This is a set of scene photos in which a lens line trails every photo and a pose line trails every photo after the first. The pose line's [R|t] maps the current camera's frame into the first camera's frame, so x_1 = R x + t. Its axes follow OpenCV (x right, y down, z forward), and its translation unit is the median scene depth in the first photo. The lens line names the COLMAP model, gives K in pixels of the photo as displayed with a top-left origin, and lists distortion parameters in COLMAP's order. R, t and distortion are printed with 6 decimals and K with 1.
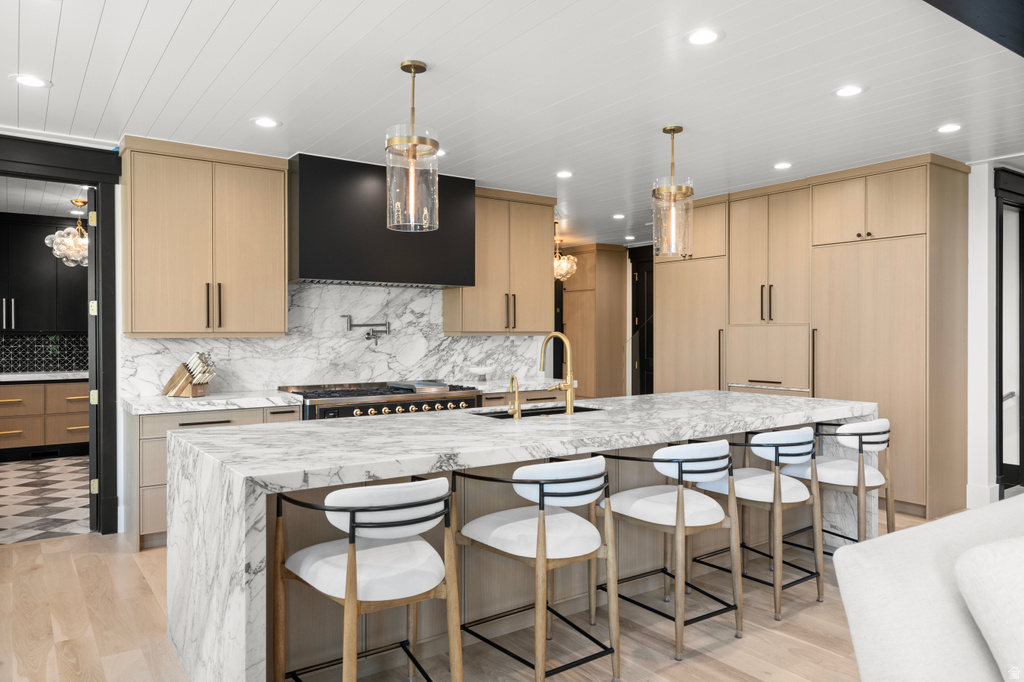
lens RADIAL K [[713.1, 0, 512.9], [0, 713.1, 337.8], [0, 0, 1]] dist [0.012676, 0.003209]
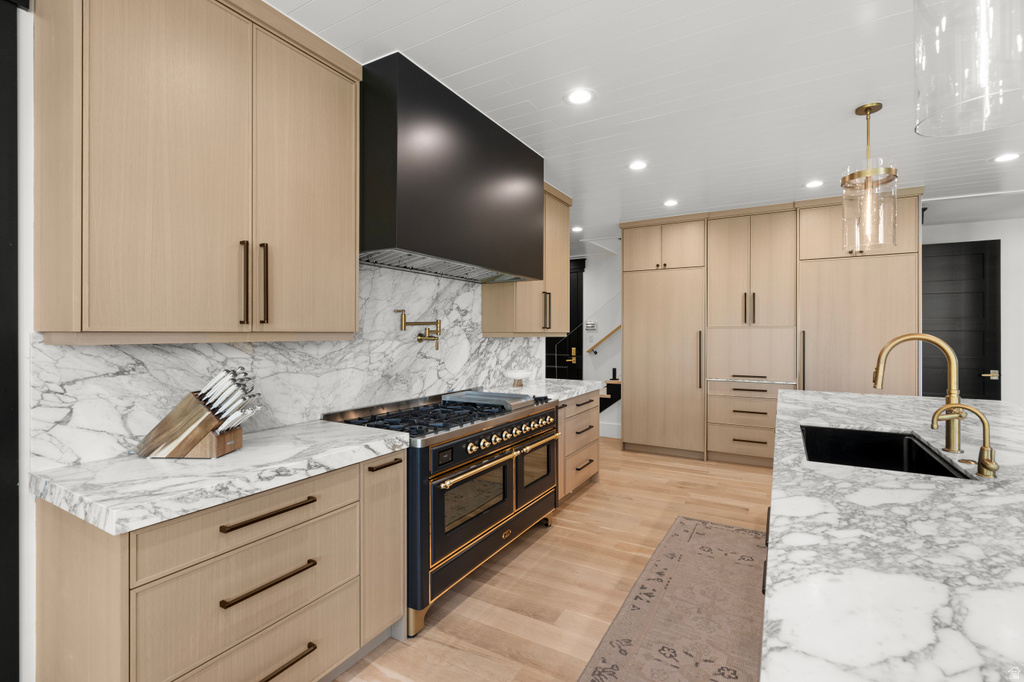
lens RADIAL K [[465.3, 0, 506.8], [0, 465.3, 333.0], [0, 0, 1]] dist [-0.002544, 0.002347]
pose [[0.908413, 0.002452, 0.418066, -0.337258], [0.000320, 0.999978, -0.006559, -0.004165], [-0.418073, 0.006092, 0.908393, 0.511934]]
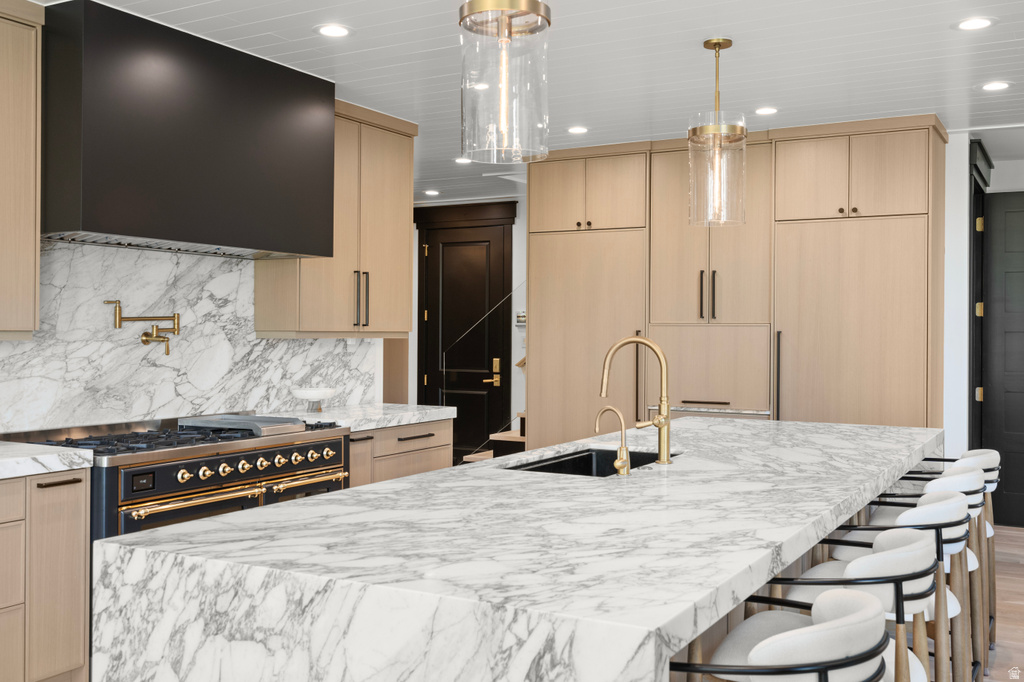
lens RADIAL K [[1021.7, 0, 506.9], [0, 1021.7, 330.0], [0, 0, 1]] dist [0.010985, 0.000000]
pose [[0.904392, 0.007600, 0.426635, -0.297112], [-0.005066, 0.999962, -0.007073, -0.004583], [-0.426673, 0.004235, 0.904396, 0.147793]]
